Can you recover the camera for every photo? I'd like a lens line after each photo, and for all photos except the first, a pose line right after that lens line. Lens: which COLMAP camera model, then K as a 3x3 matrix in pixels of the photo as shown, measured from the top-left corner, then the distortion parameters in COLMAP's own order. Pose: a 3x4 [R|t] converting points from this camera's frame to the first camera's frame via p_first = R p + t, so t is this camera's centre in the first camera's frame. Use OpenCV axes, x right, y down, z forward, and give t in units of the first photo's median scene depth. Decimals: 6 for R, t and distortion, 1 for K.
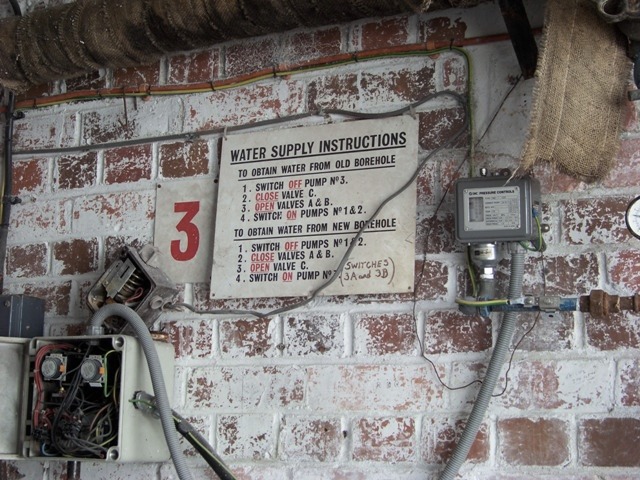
lens RADIAL K [[1153.8, 0, 319.4], [0, 1153.8, 239.6], [0, 0, 1]] dist [0.019118, 0.000000]
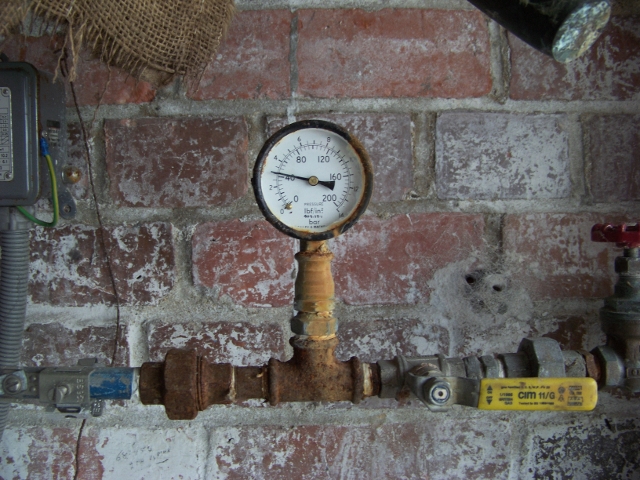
lens RADIAL K [[678.2, 0, 319.8], [0, 678.2, 239.6], [0, 0, 1]] dist [-0.163881, 0.000000]
pose [[0.882736, -0.029469, 0.468945, 0.156093], [-0.044231, 0.988388, 0.145372, -0.029058], [-0.467783, -0.149066, 0.871182, 0.700690]]
